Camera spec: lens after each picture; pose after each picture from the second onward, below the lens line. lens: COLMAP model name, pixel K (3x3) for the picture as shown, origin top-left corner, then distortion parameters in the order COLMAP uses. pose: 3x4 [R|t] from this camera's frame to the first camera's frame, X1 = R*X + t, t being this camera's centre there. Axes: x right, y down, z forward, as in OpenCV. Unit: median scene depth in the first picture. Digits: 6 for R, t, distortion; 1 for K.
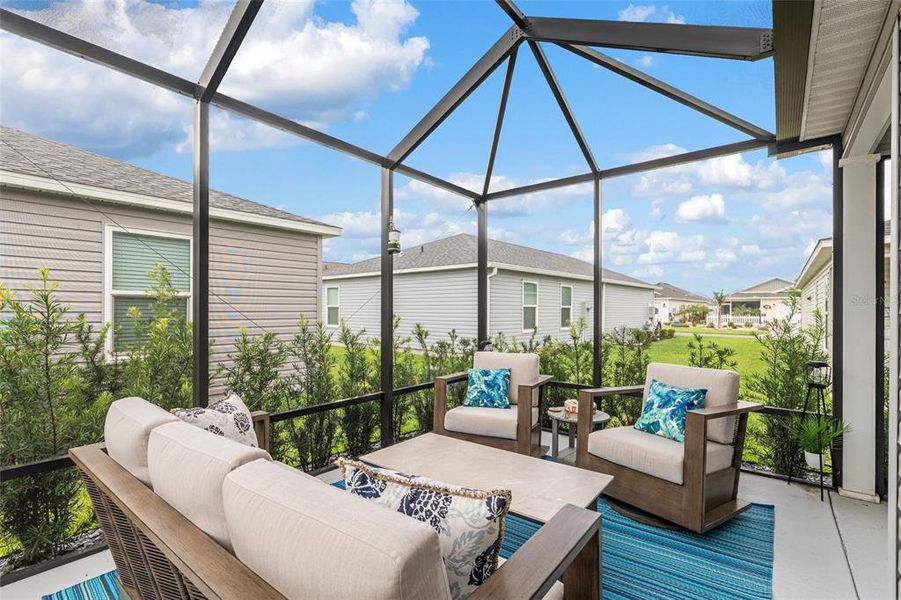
lens RADIAL K [[415.1, 0, 448.7], [0, 415.1, 306.4], [0, 0, 1]] dist [0.000019, -0.000665]
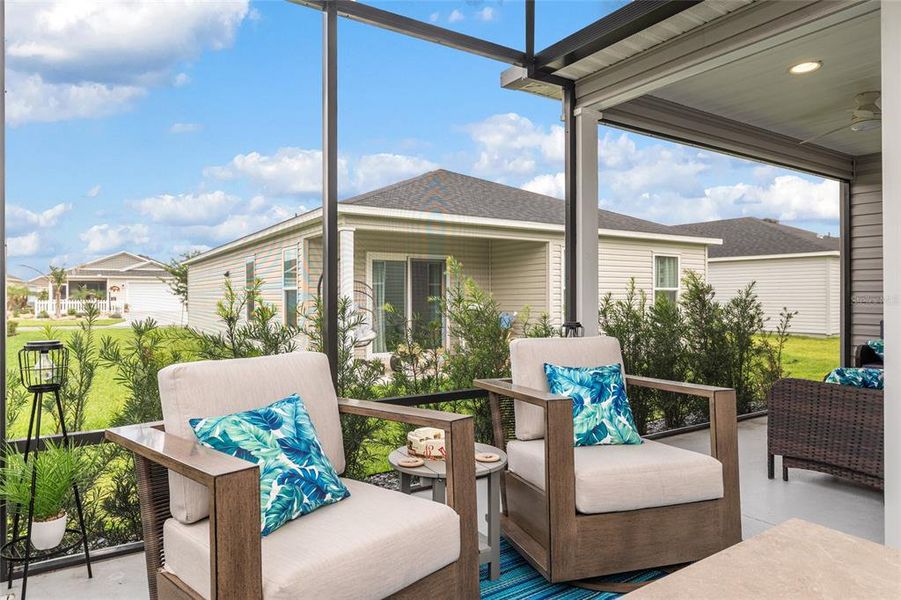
lens RADIAL K [[549.9, 0, 451.1], [0, 549.9, 291.9], [0, 0, 1]] dist [0.010646, 0.002299]
pose [[0.329089, 0.000256, 0.944299, -0.299236], [-0.003812, 0.999992, 0.001057, 0.056693], [-0.944291, -0.003948, 0.329088, 0.737008]]
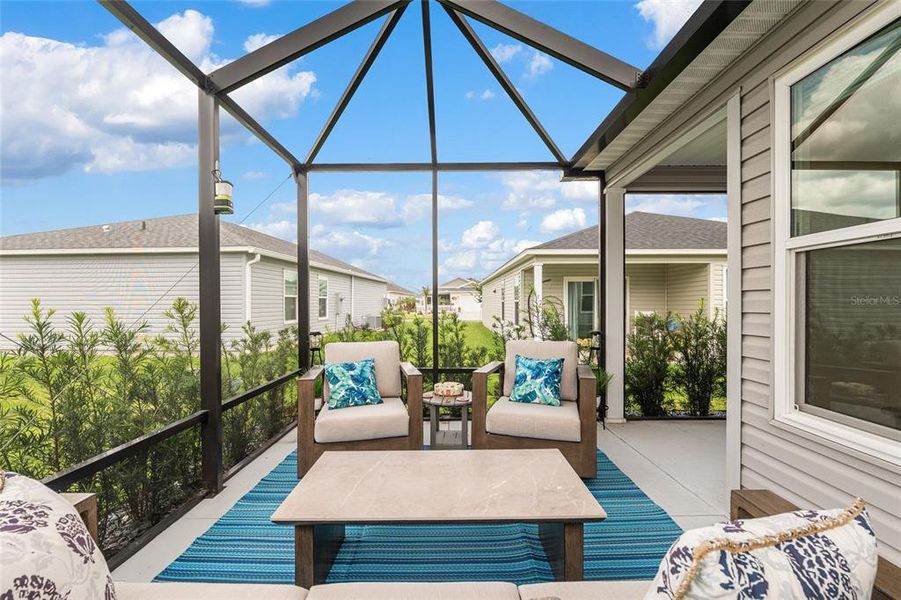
lens RADIAL K [[381.3, 0, 454.1], [0, 381.3, 302.3], [0, 0, 1]] dist [-0.011169, 0.000372]
pose [[0.782664, -0.007498, 0.622399, -0.242164], [0.001670, 0.999949, 0.009945, 0.019589], [-0.622442, -0.006744, 0.782637, 0.255576]]
